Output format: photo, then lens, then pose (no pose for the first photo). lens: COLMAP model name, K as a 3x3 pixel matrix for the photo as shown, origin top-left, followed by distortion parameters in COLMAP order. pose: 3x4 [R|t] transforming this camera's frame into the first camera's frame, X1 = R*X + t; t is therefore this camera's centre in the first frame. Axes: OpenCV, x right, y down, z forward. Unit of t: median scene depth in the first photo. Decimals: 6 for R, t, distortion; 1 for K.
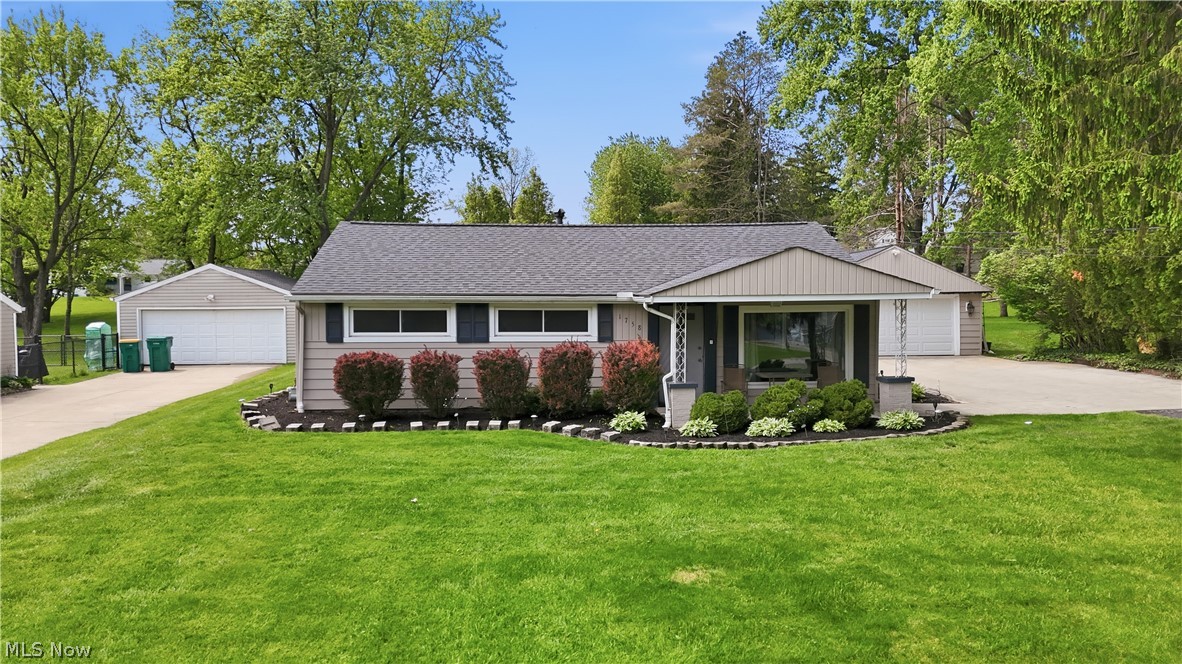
lens RADIAL K [[916.9, 0, 591.0], [0, 916.9, 332.0], [0, 0, 1]] dist [0.029171, -0.001260]
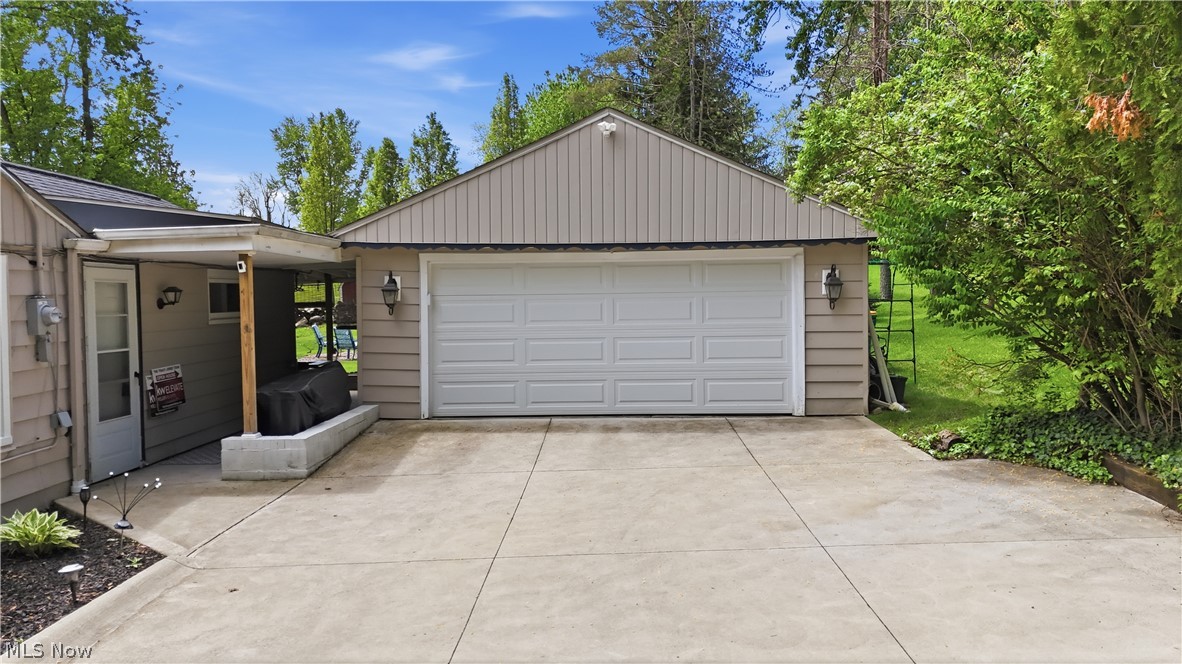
lens RADIAL K [[908.5, 0, 591.0], [0, 908.5, 332.0], [0, 0, 1]] dist [0.081567, -0.002906]
pose [[0.996052, 0.002176, -0.088747, 0.572466], [-0.001068, 0.999921, 0.012526, -0.020011], [0.088767, -0.012382, 0.995975, 1.041114]]
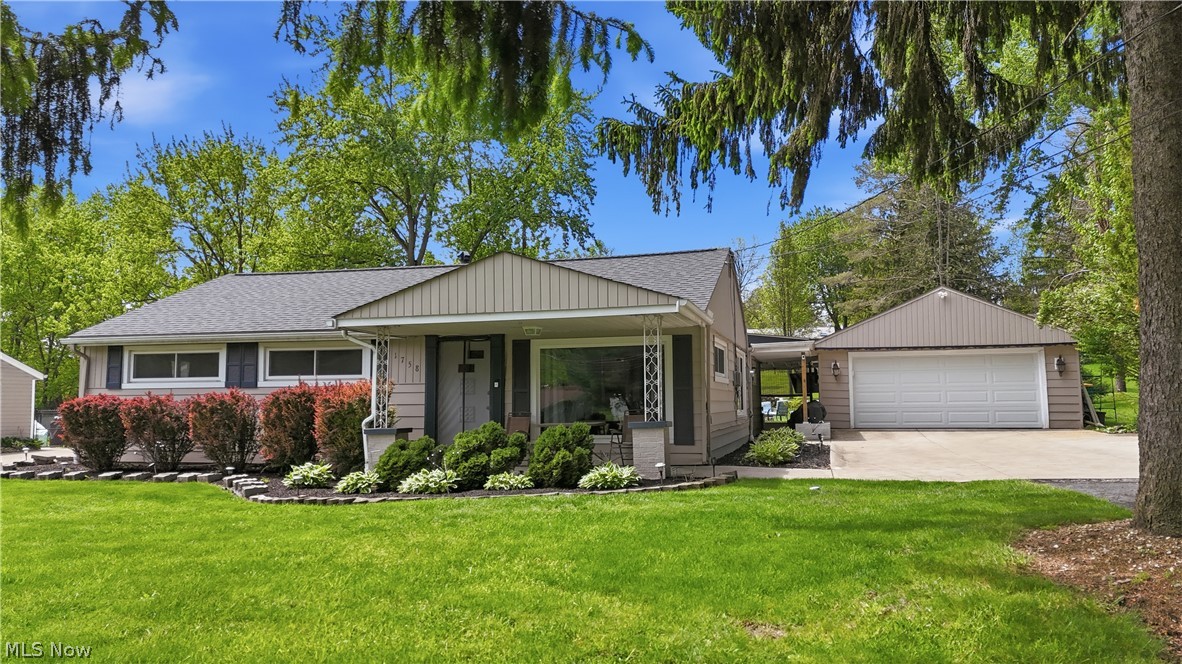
lens RADIAL K [[908.5, 0, 591.0], [0, 908.5, 332.0], [0, 0, 1]] dist [0.081567, -0.002906]
pose [[0.949826, -0.026545, -0.311649, 0.465655], [-0.006988, 0.994342, -0.105992, 0.049525], [0.312700, 0.102852, 0.944267, 0.263070]]
